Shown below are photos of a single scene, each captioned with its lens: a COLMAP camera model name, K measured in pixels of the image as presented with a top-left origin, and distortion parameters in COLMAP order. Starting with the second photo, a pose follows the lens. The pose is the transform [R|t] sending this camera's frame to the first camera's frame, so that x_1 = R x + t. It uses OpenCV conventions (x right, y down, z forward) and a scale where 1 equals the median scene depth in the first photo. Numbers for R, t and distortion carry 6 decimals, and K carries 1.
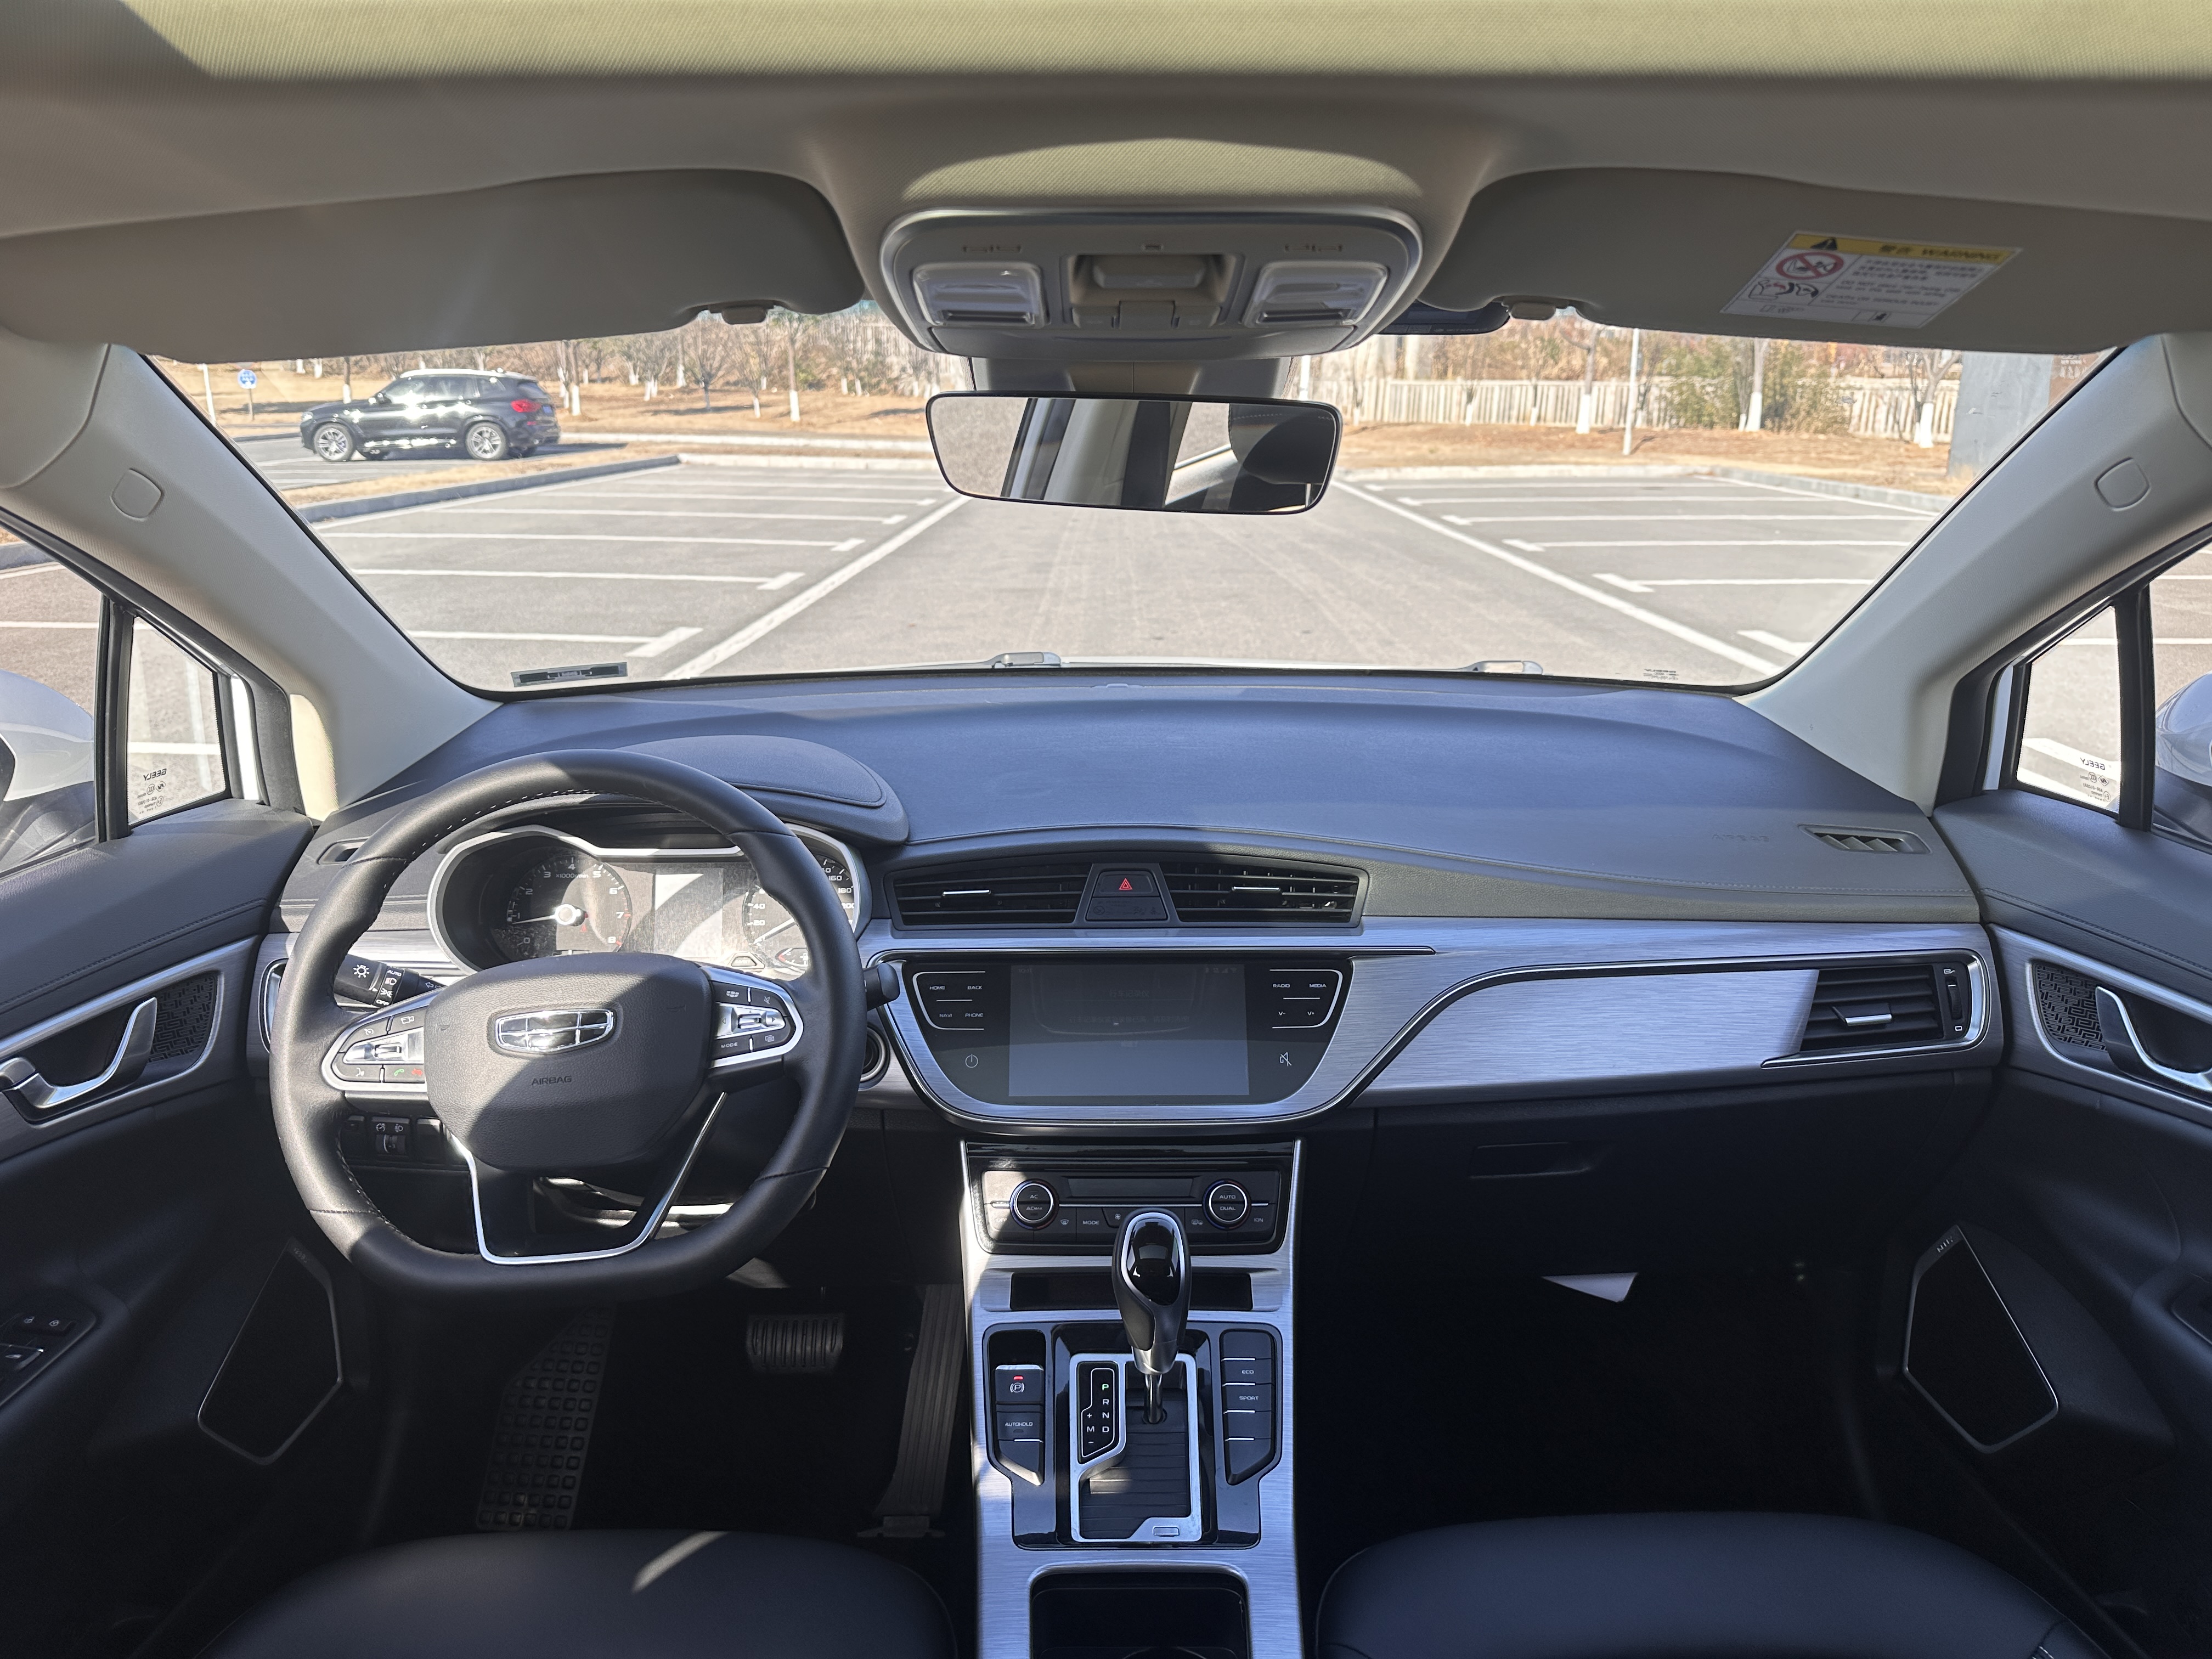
lens RADIAL K [[1562.1, 0, 1100.6], [0, 1562.1, 841.8], [0, 0, 1]] dist [0.019622, -0.034682]
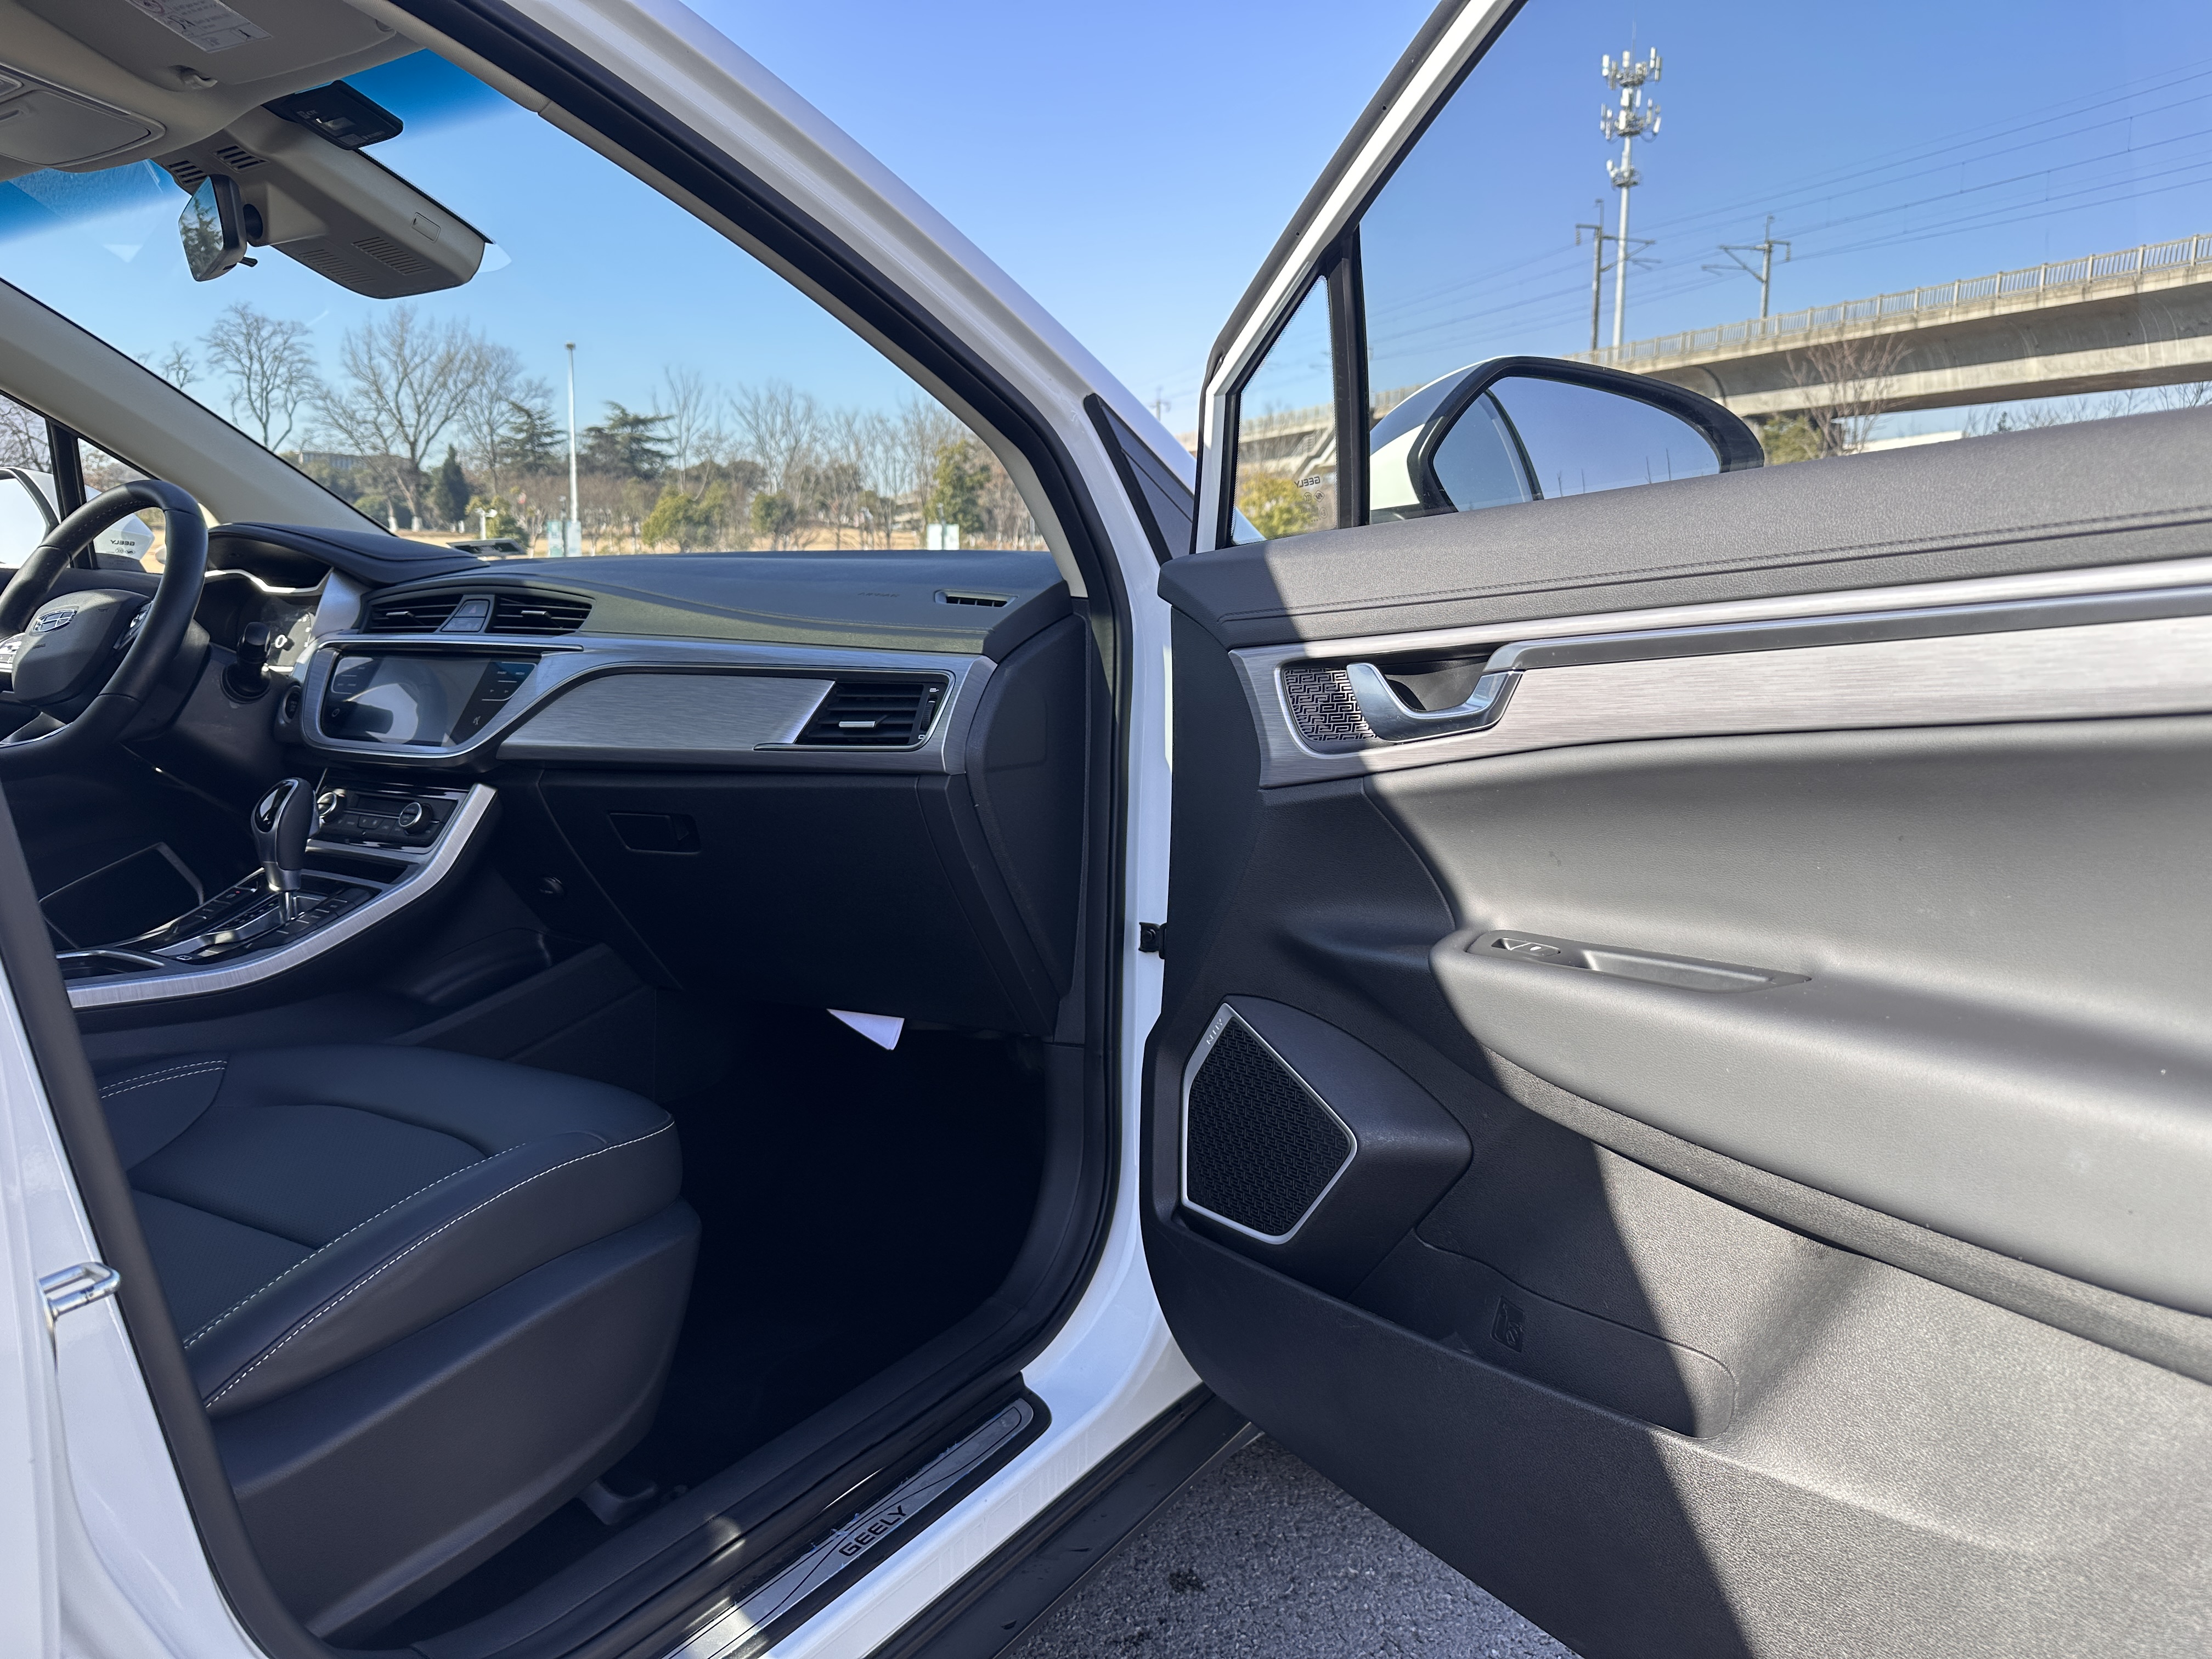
lens RADIAL K [[1562.1, 0, 1094.9], [0, 1562.1, 839.5], [0, 0, 1]] dist [0.019622, -0.034682]
pose [[0.844763, 0.079349, -0.529226, 0.981993], [-0.147688, 0.985107, -0.088042, 0.213382], [0.514358, 0.152535, 0.843901, 0.106135]]
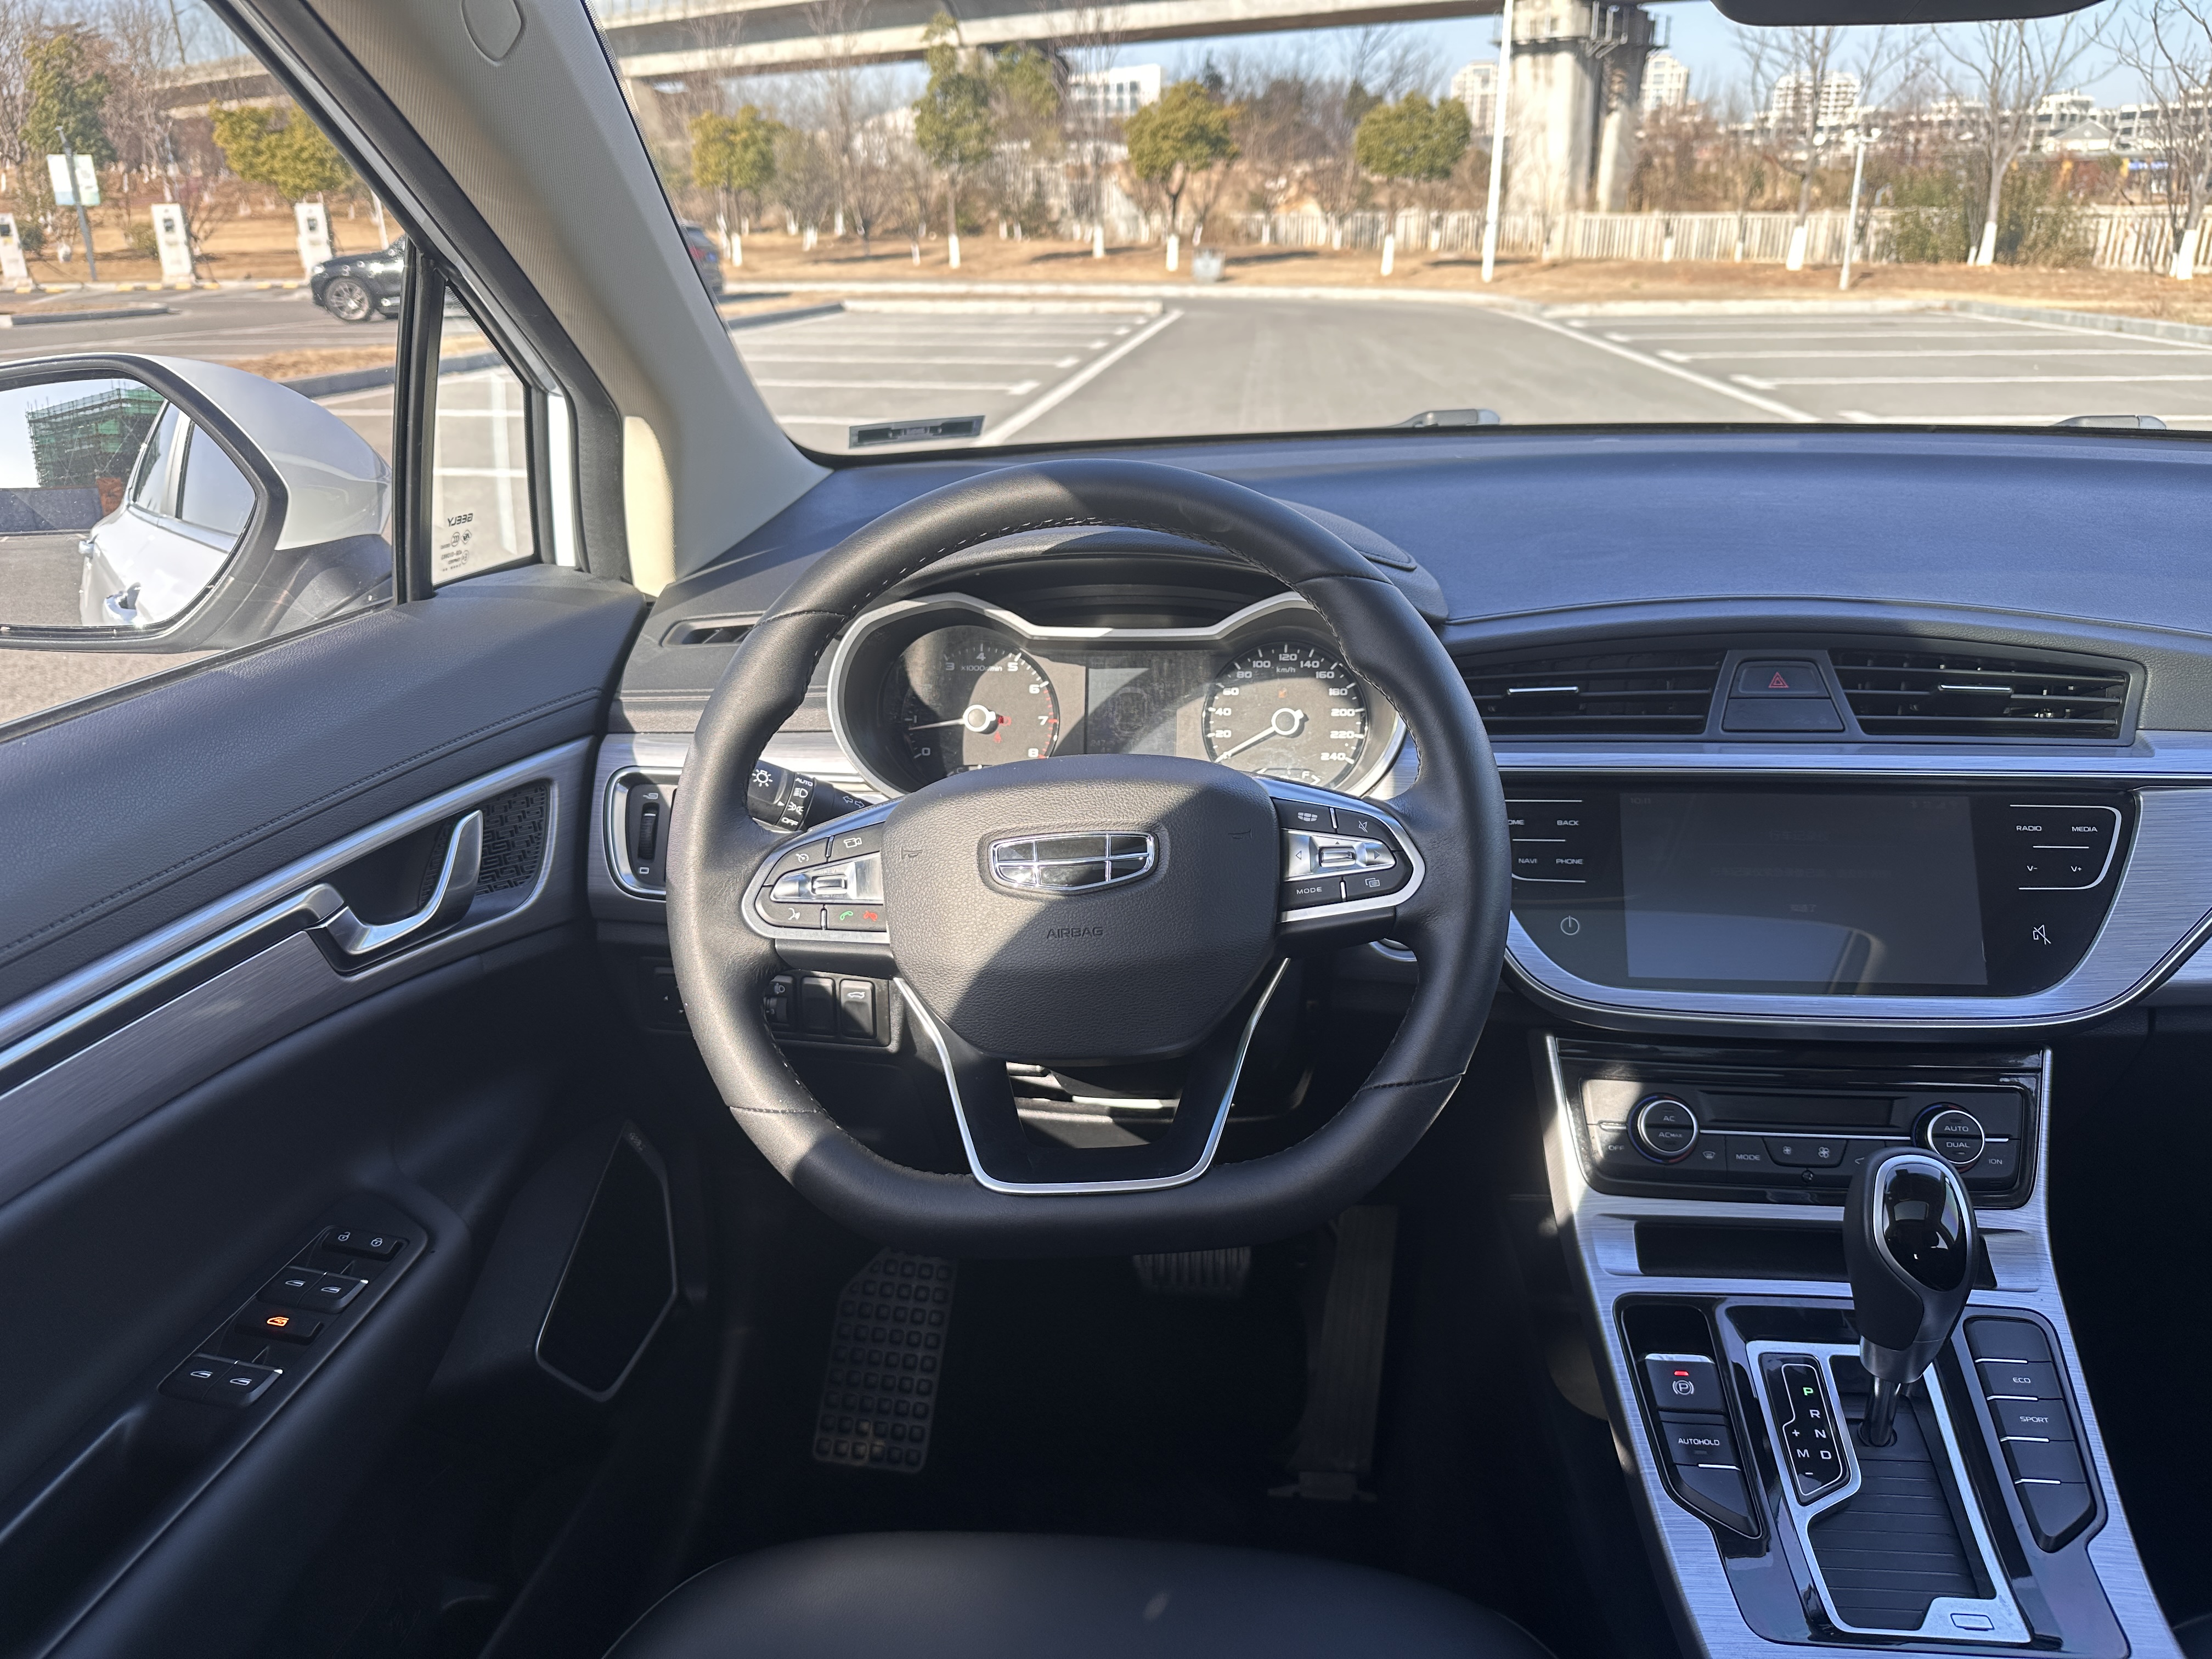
lens RADIAL K [[1562.1, 0, 1101.9], [0, 1562.1, 835.2], [0, 0, 1]] dist [0.019622, -0.034682]
pose [[0.995414, 0.021752, -0.093158, -0.172865], [-0.013803, 0.996274, 0.085133, 0.031443], [0.094663, -0.083457, 0.992005, 0.207483]]
